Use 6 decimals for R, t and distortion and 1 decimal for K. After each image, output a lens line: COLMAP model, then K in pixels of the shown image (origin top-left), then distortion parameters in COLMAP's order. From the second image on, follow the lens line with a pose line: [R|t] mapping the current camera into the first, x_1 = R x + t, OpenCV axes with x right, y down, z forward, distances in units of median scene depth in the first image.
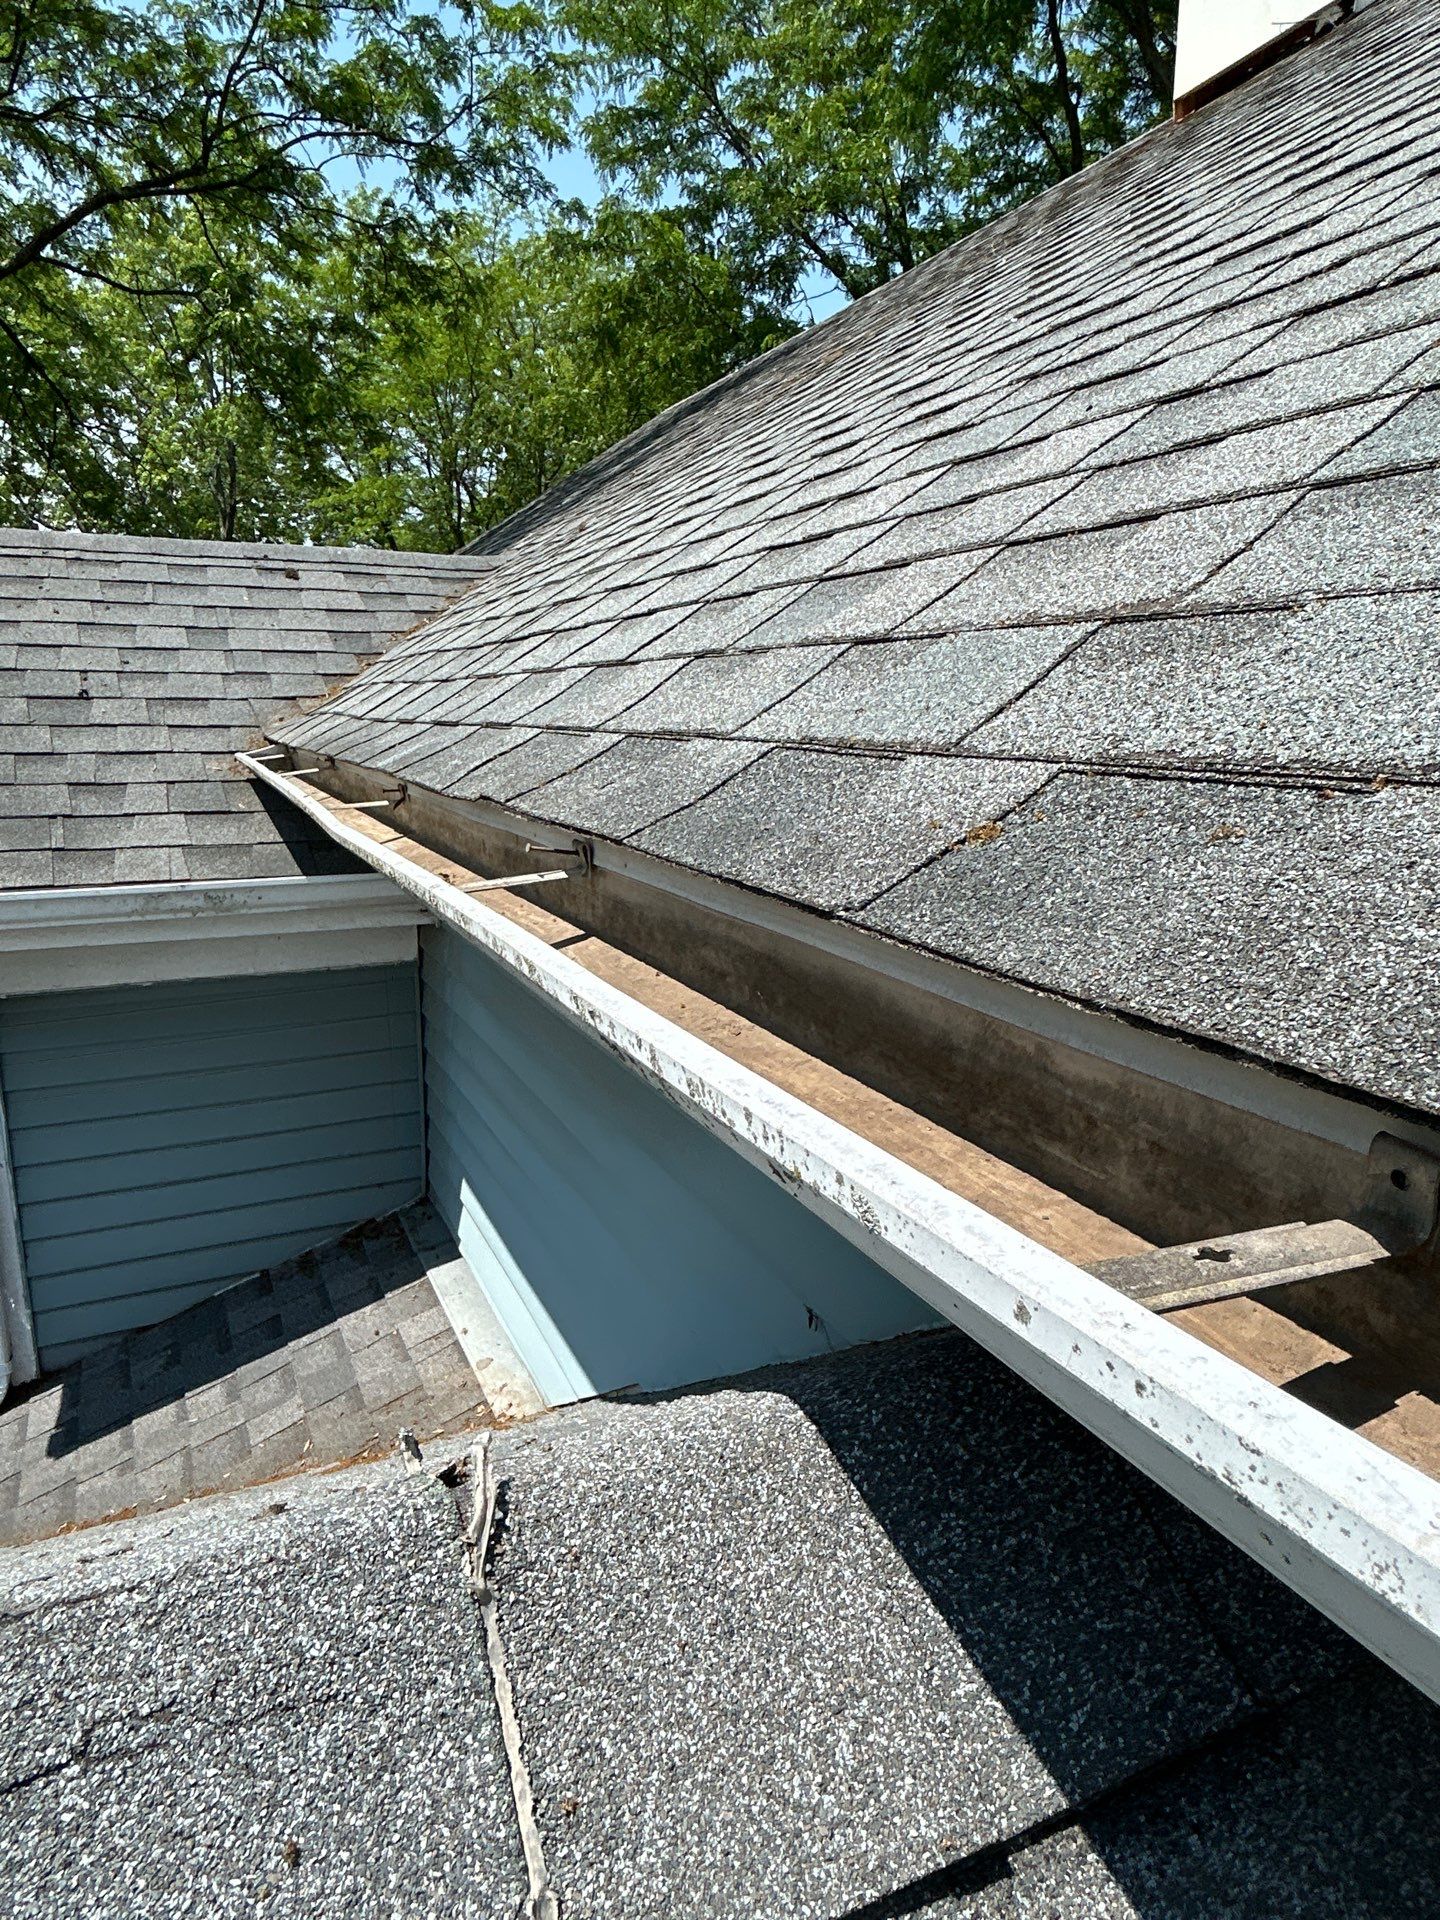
lens RADIAL K [[1166.6, 0, 720.0], [0, 1166.6, 960.0], [0, 0, 1]] dist [-0.003247, -0.001158]
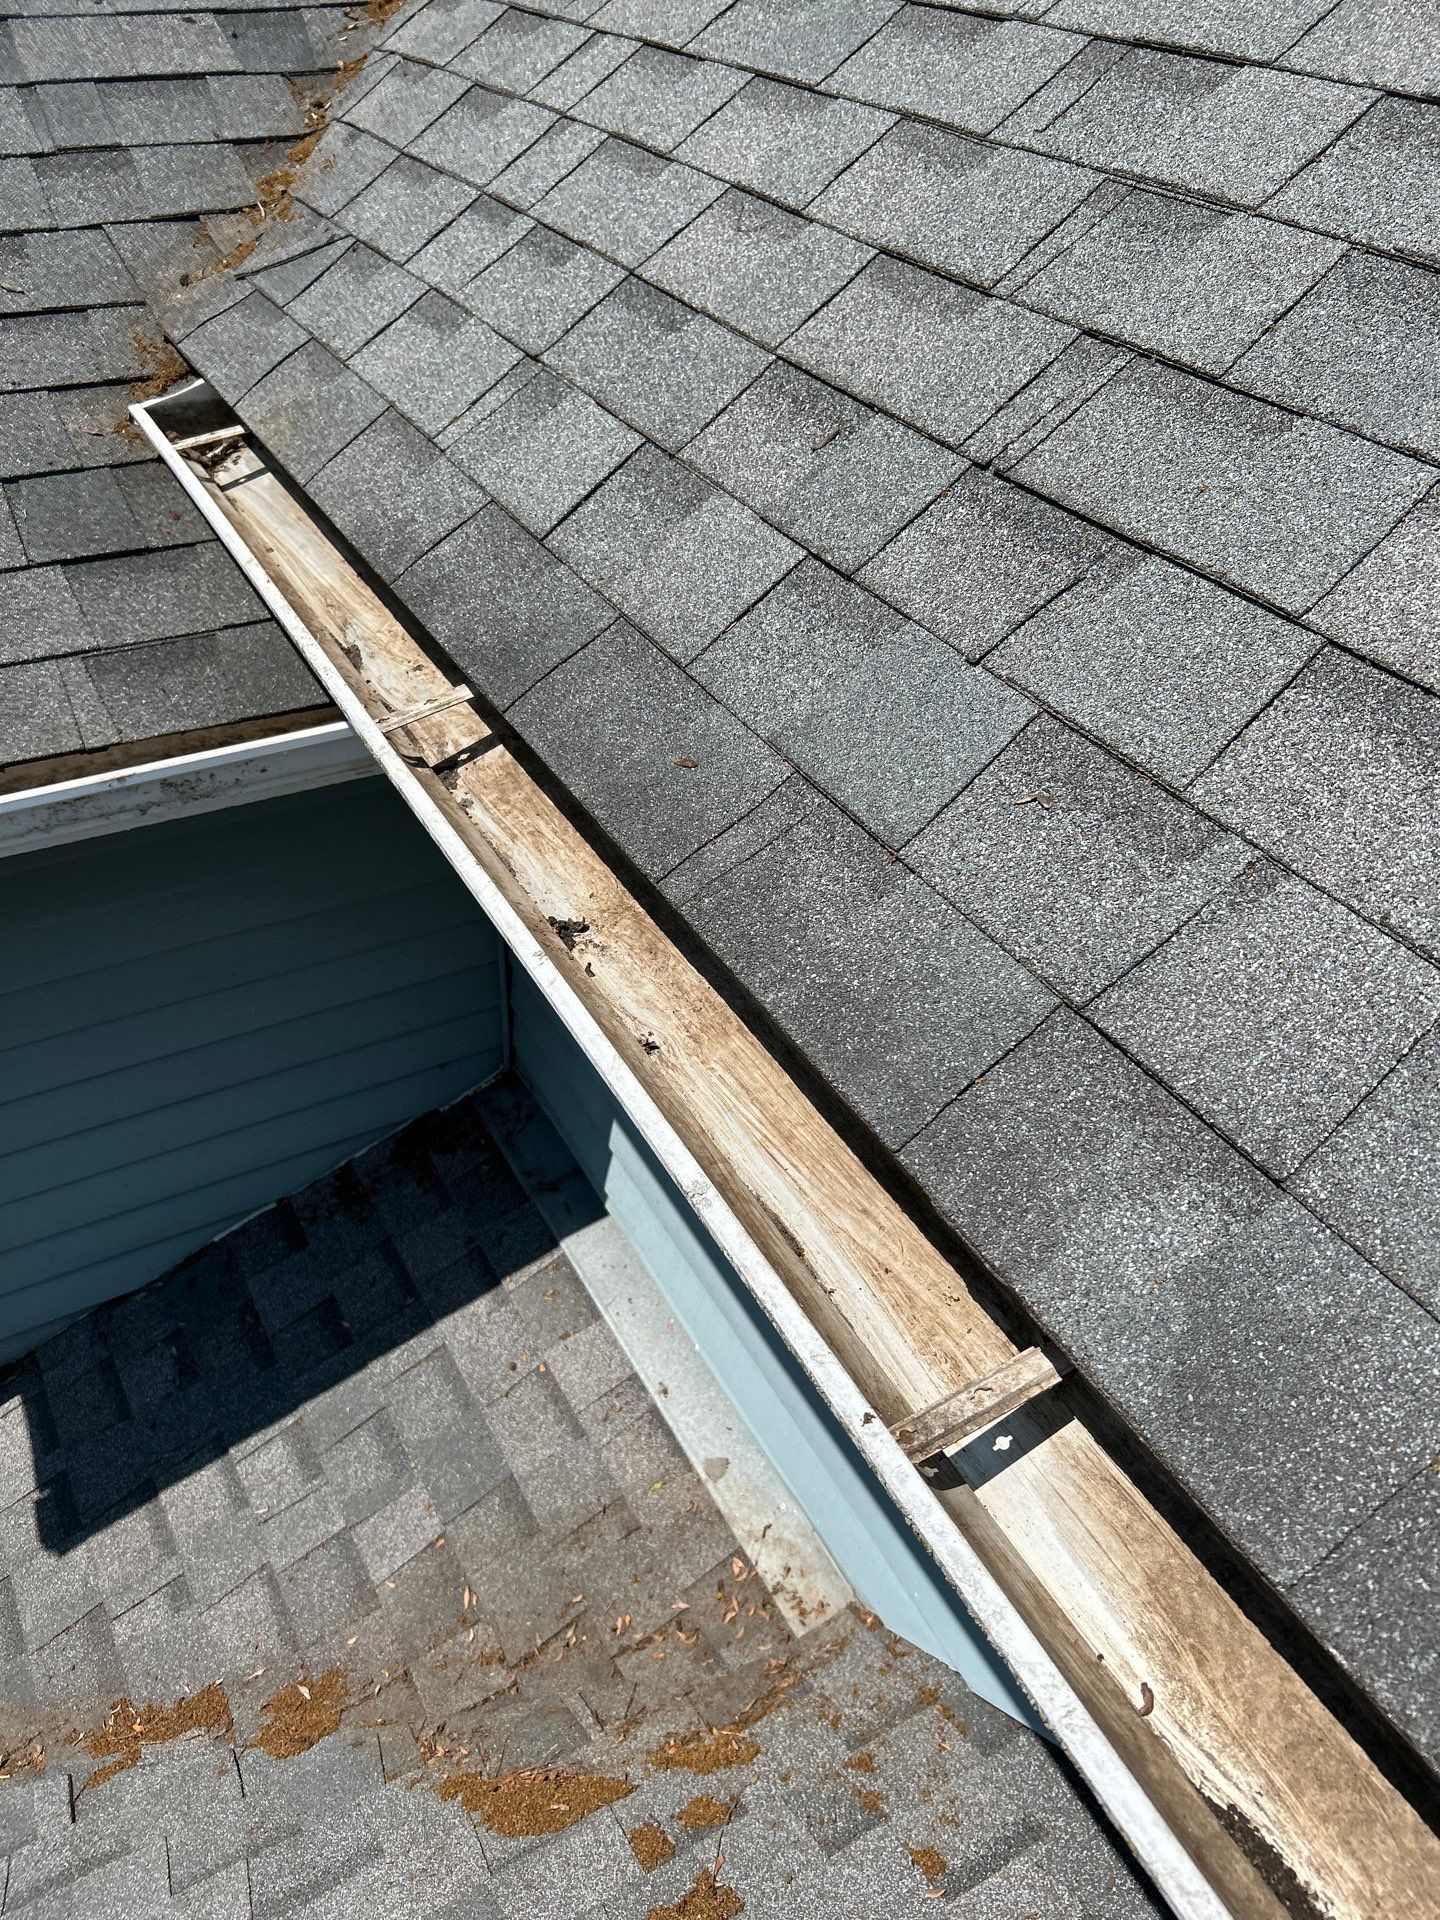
lens RADIAL K [[1473.9, 0, 720.0], [0, 1473.9, 960.0], [0, 0, 1]] dist [0.006403, -0.001331]
pose [[0.997693, -0.024259, 0.063400, -0.217803], [-0.005979, 0.898933, 0.438045, -0.245086], [-0.067619, -0.437413, 0.896715, 0.334403]]
